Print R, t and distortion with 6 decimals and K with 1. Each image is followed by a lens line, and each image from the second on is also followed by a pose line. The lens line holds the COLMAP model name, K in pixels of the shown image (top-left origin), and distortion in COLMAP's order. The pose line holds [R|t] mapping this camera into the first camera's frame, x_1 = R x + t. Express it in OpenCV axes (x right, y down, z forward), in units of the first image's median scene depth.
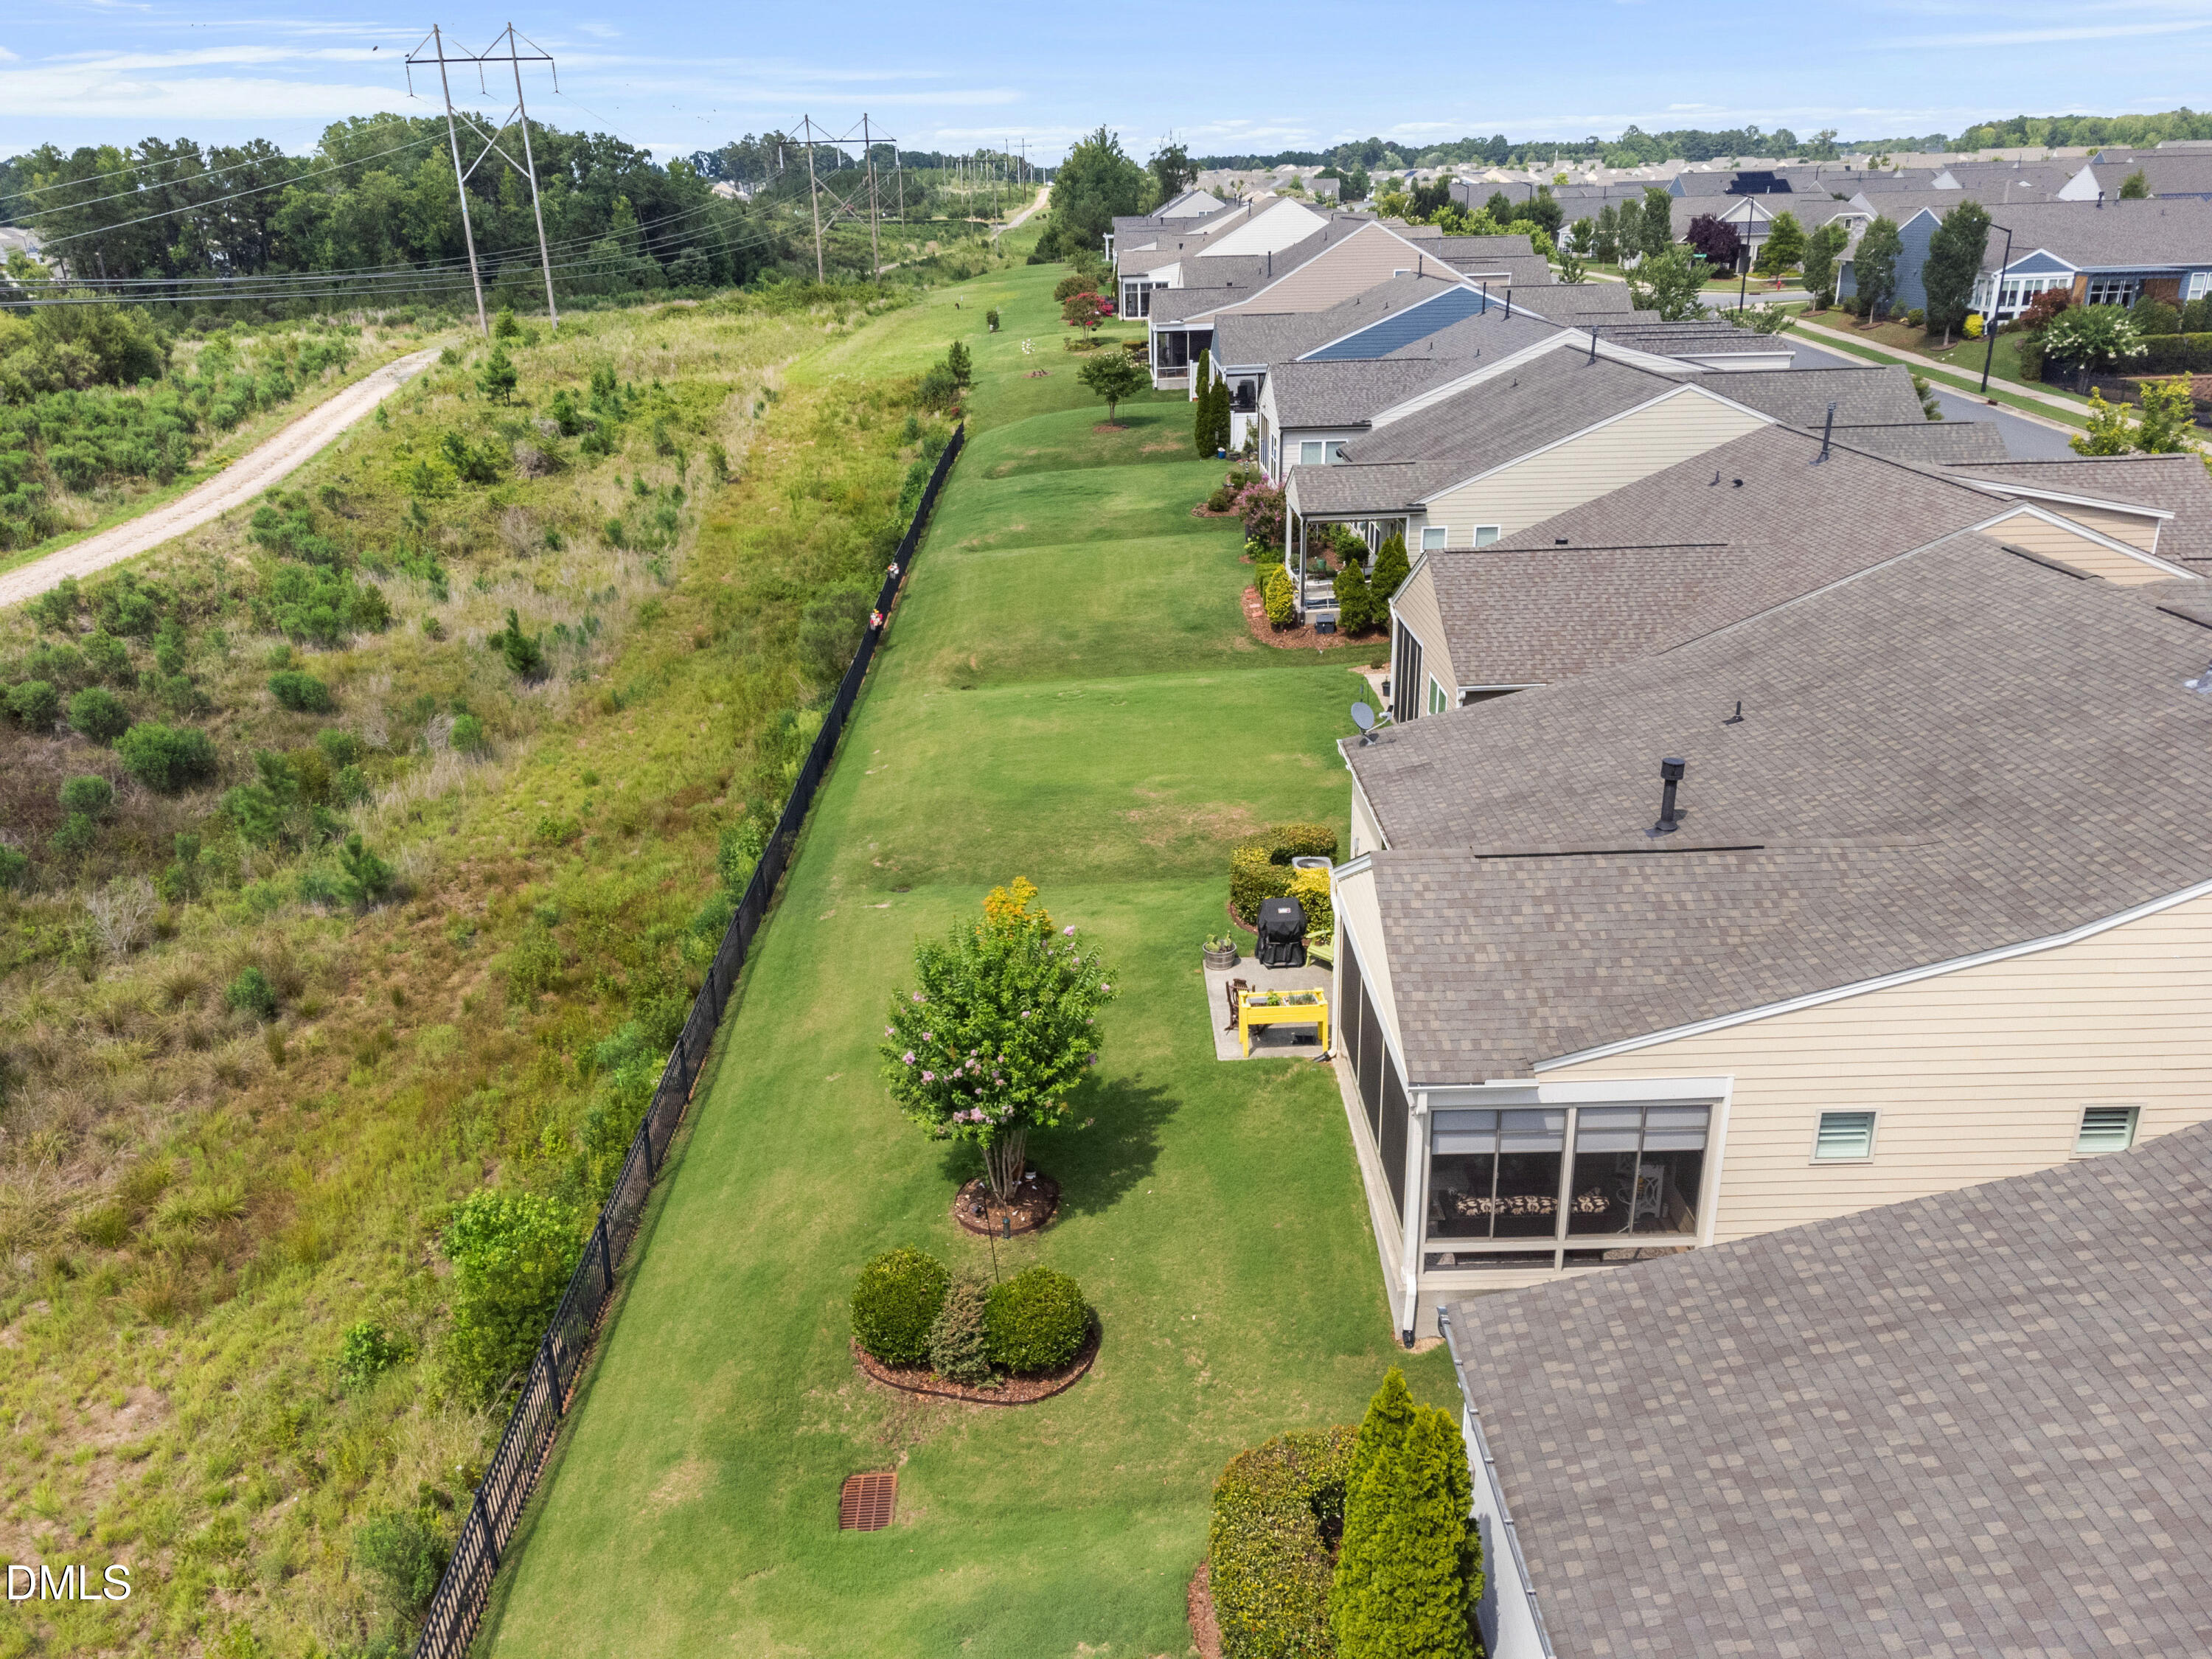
lens RADIAL K [[1648.5, 0, 1106.0], [0, 1648.5, 829.5], [0, 0, 1]] dist [0.011184, 0.009833]
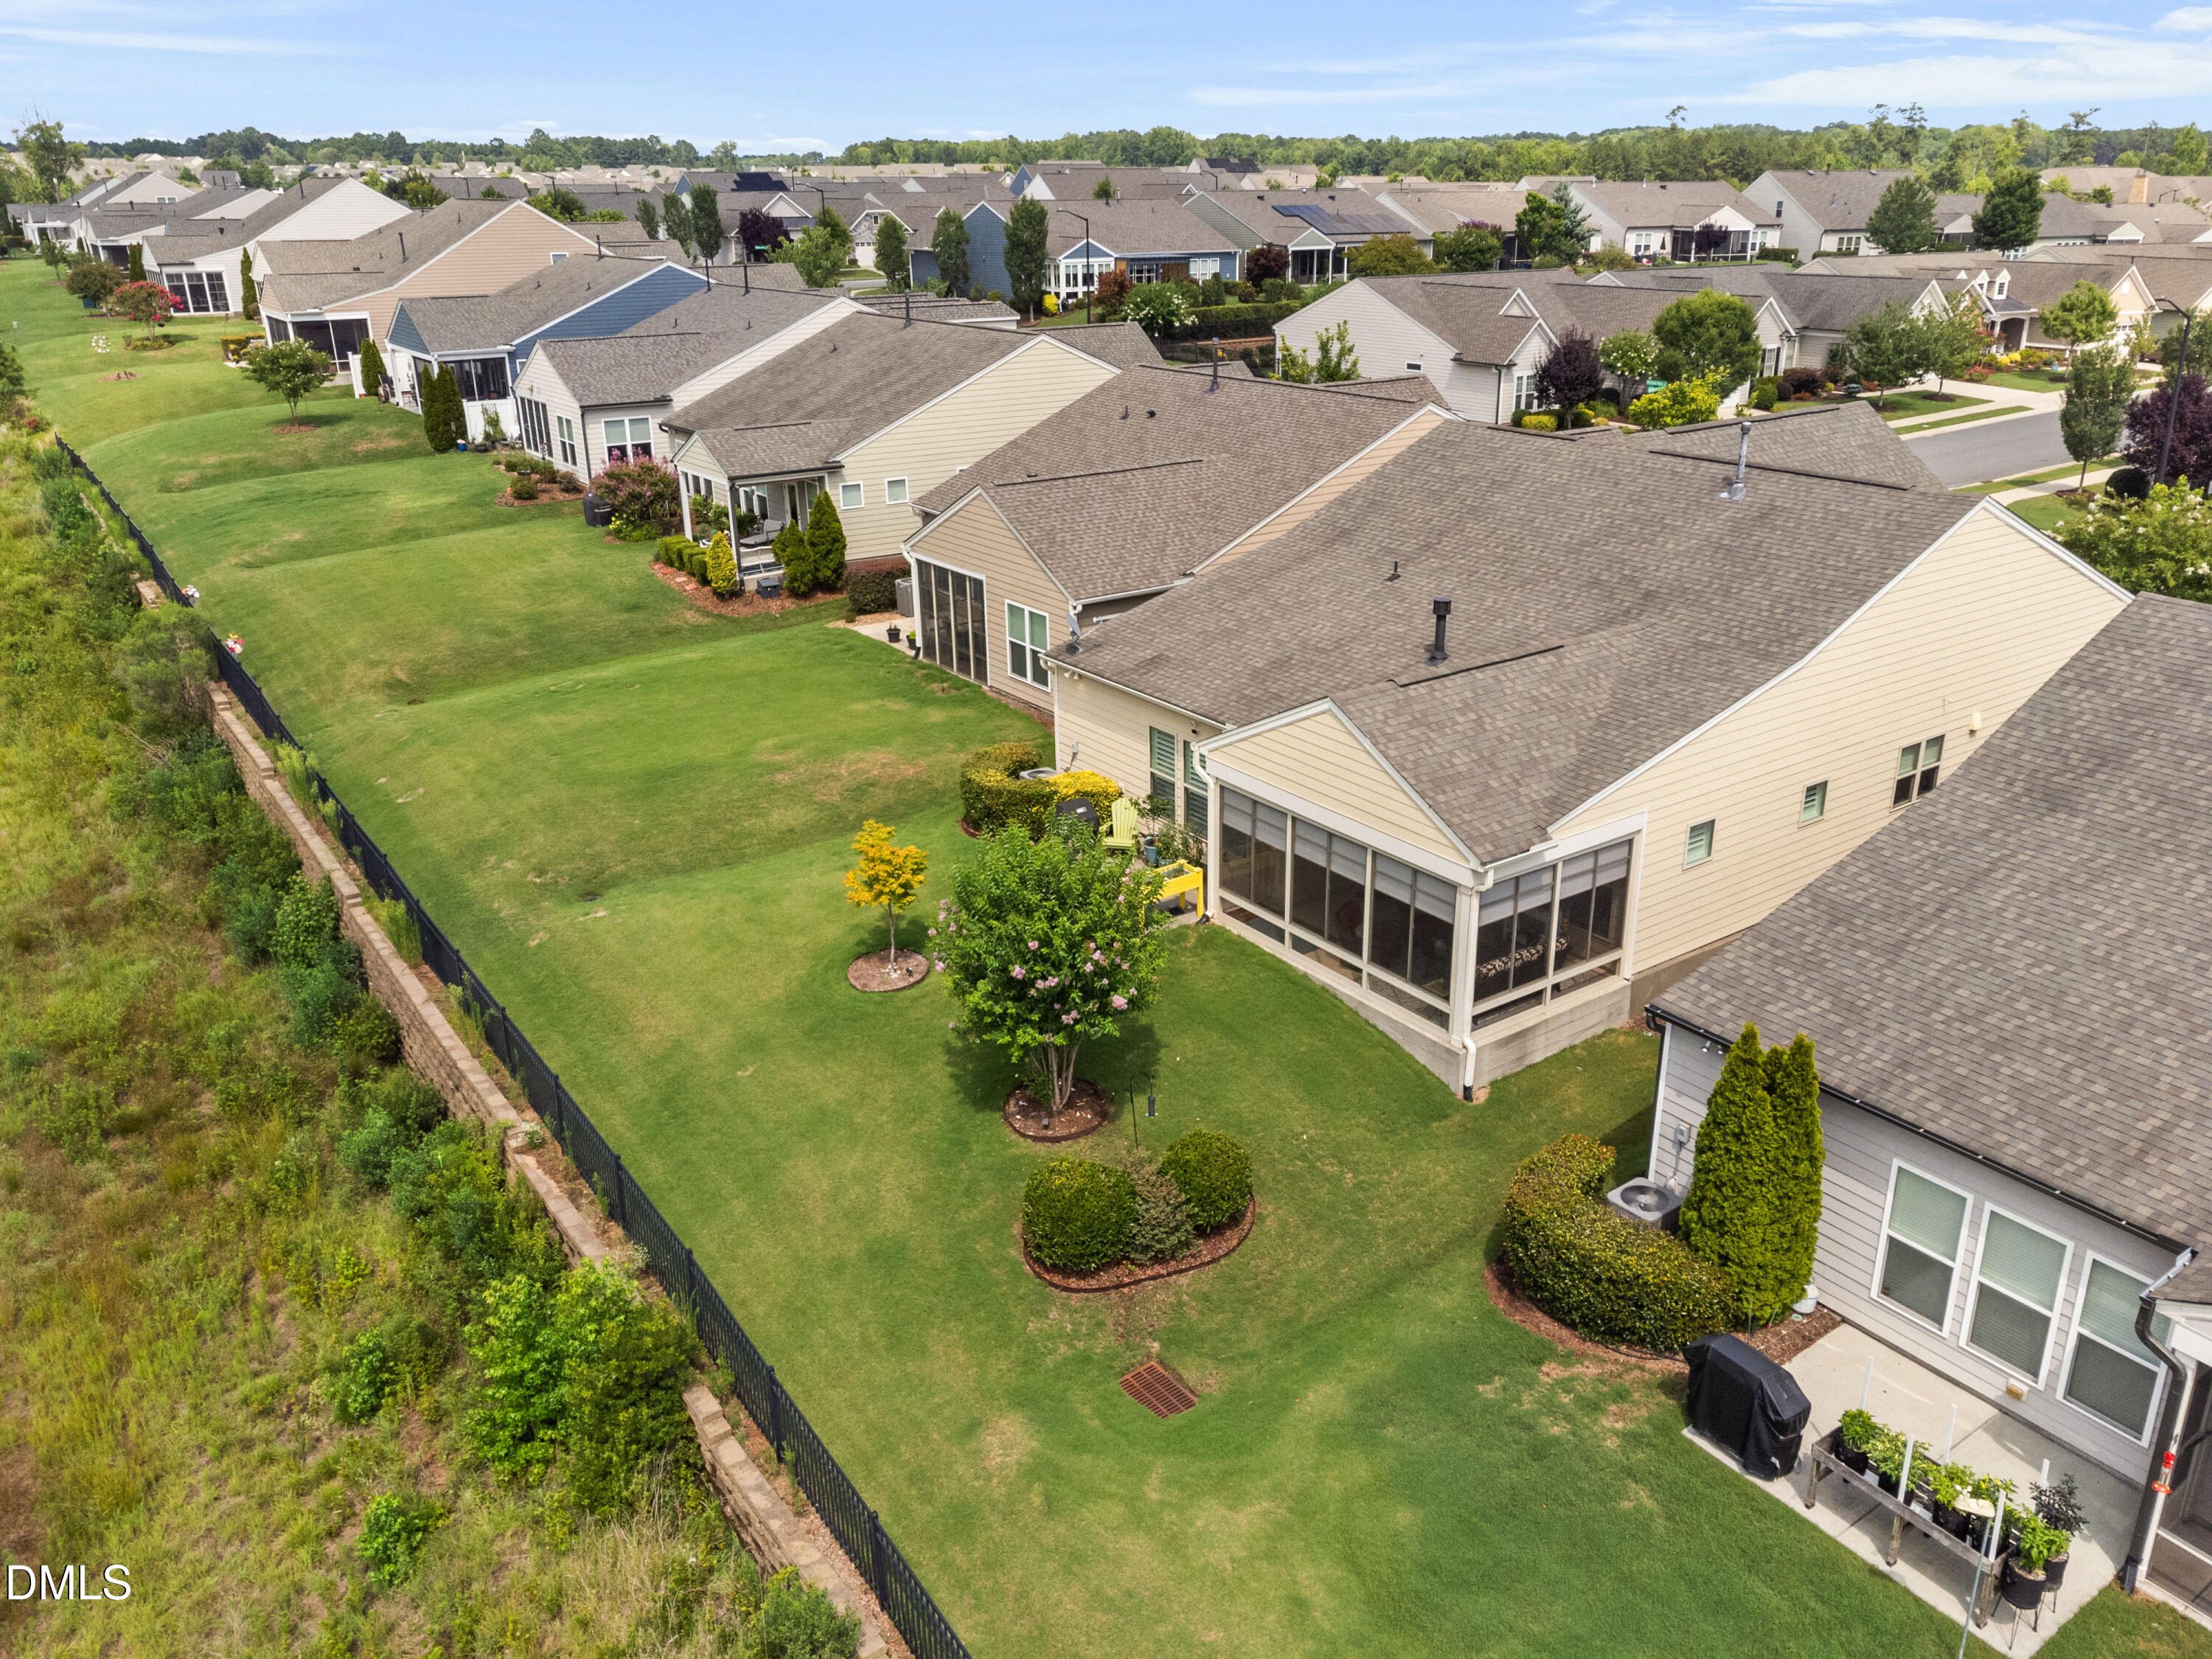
lens RADIAL K [[1695.3, 0, 1102.6], [0, 1695.3, 800.3], [0, 0, 1]] dist [0.008623, 0.016716]
pose [[0.814377, -0.178655, 0.552152, -0.229767], [0.194962, 0.980362, 0.029655, 0.006871], [-0.546607, 0.083498, 0.833216, 0.045337]]
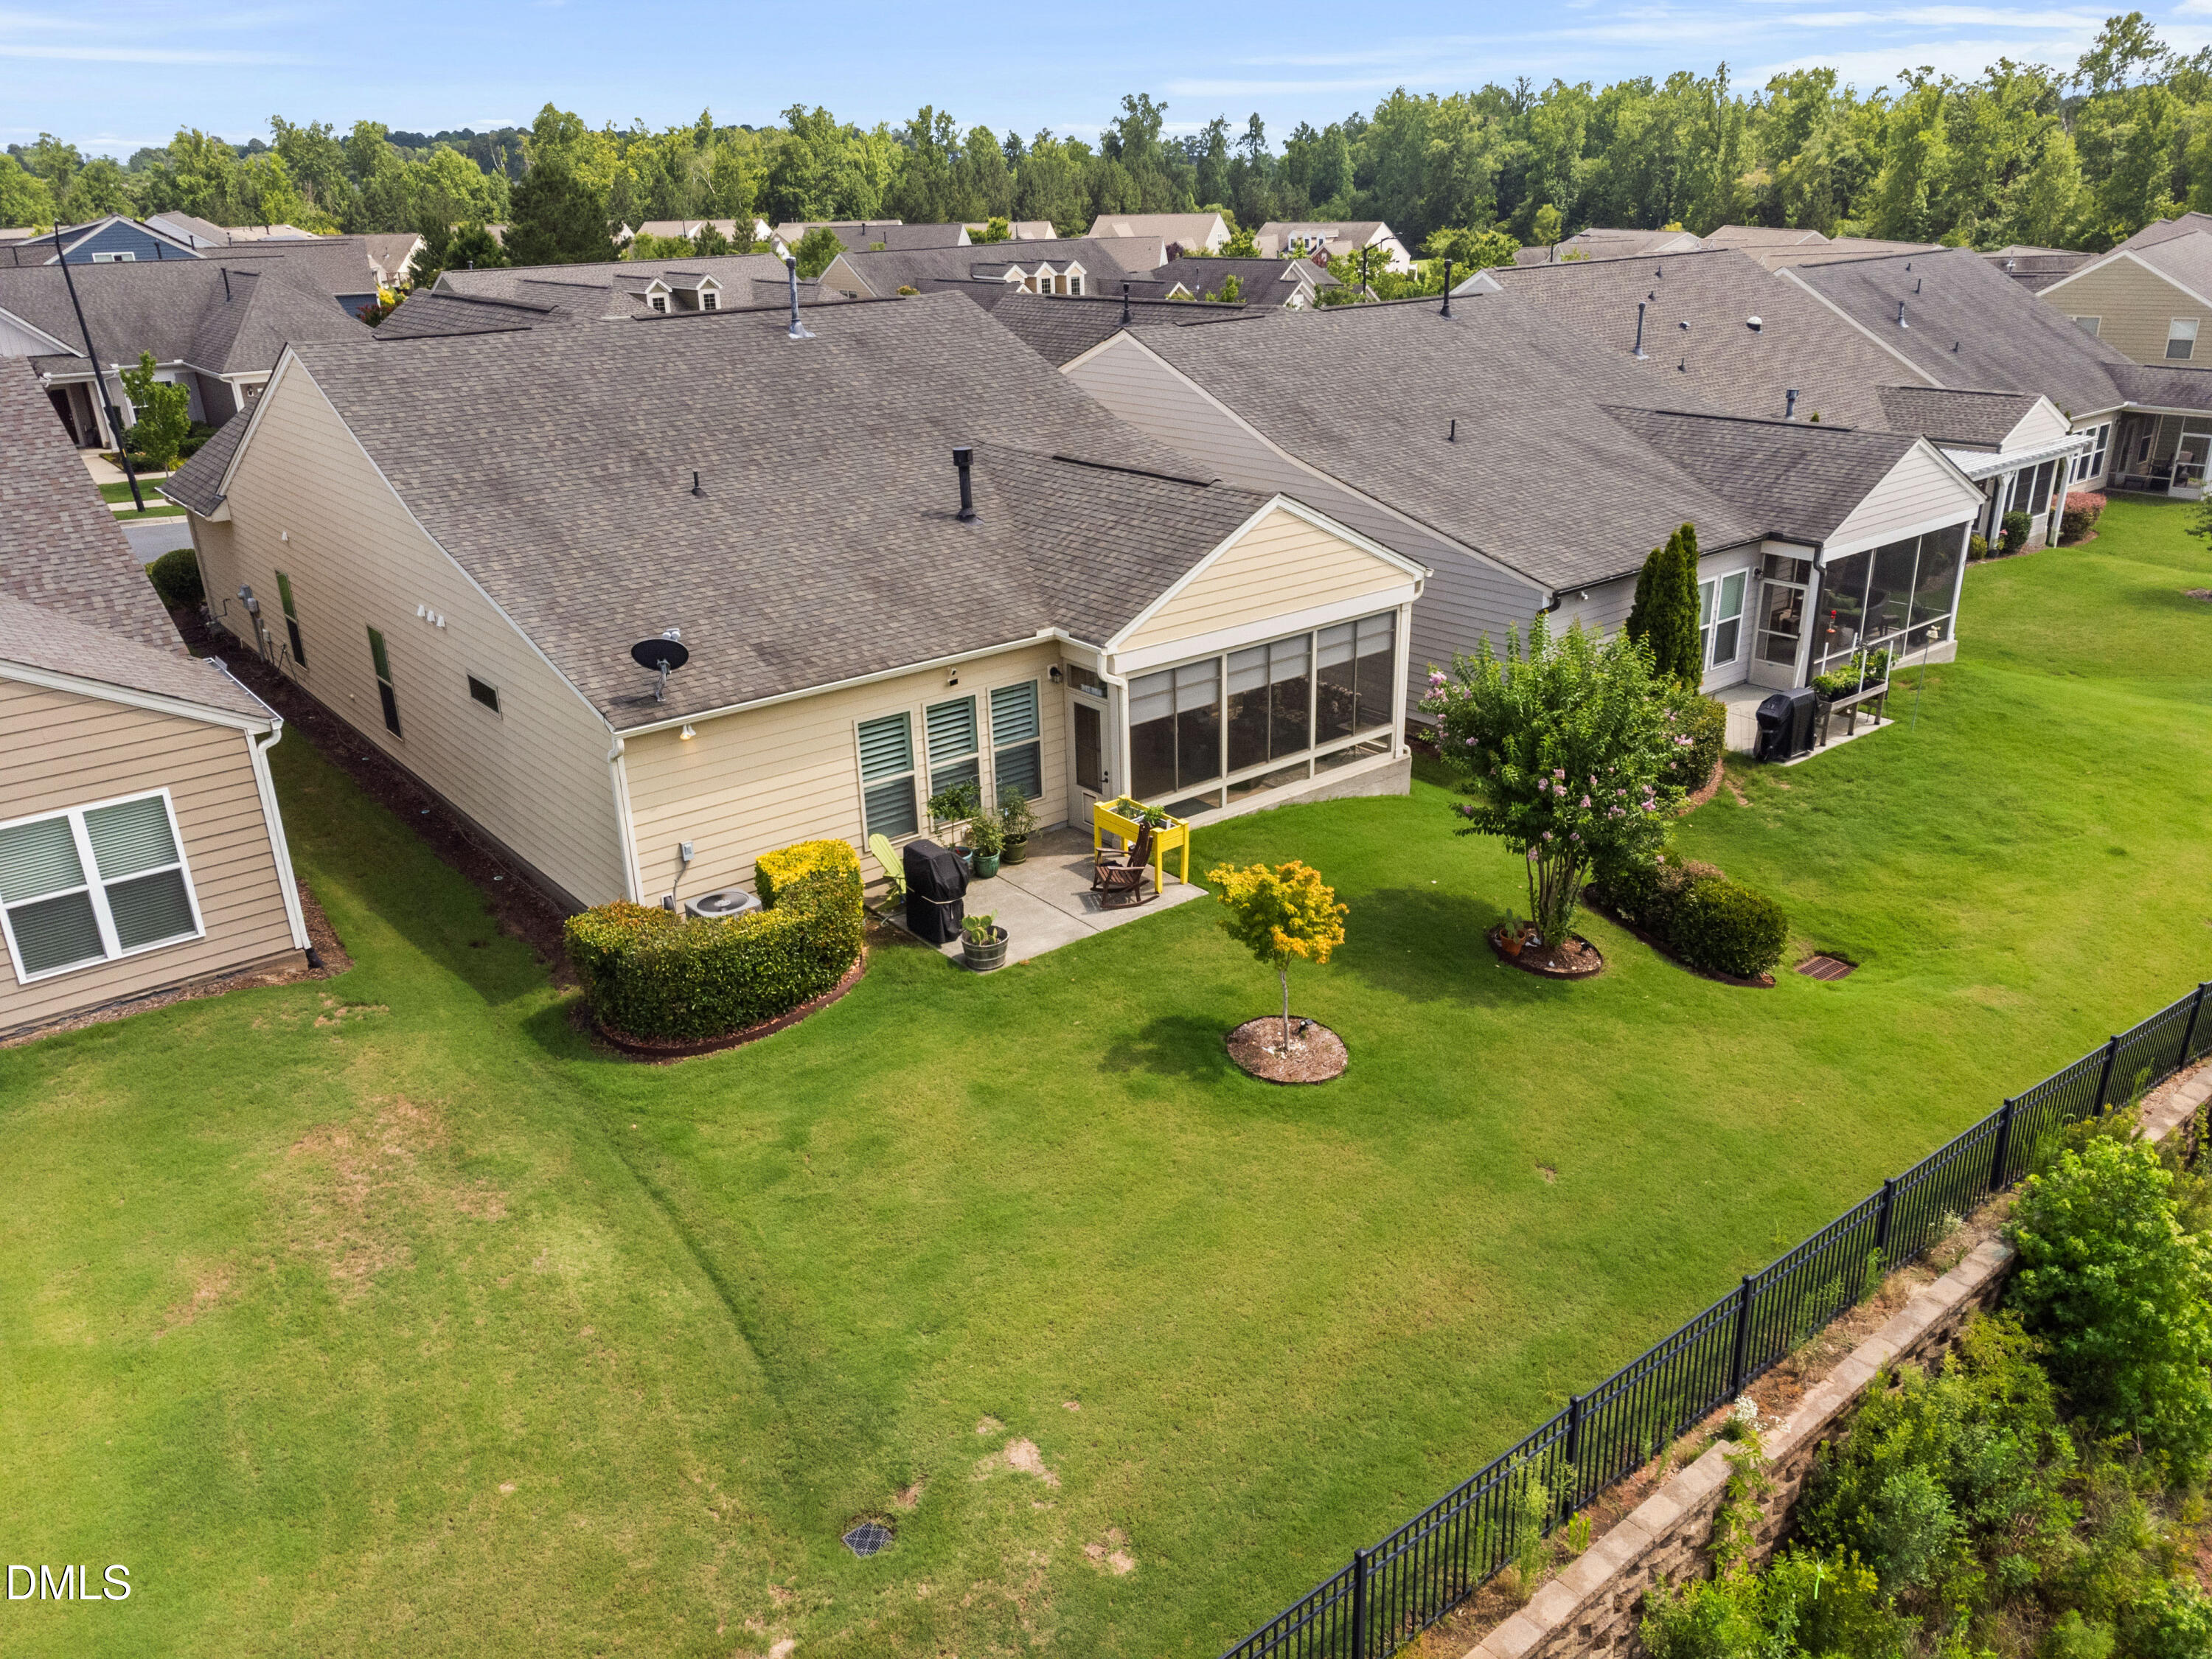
lens RADIAL K [[1648.5, 0, 1106.0], [0, 1648.5, 829.5], [0, 0, 1]] dist [0.011184, 0.009833]
pose [[-0.633853, -0.245215, 0.733553, -0.224604], [0.318035, 0.781895, 0.536185, -0.158519], [-0.705042, 0.573158, -0.417619, 0.614031]]
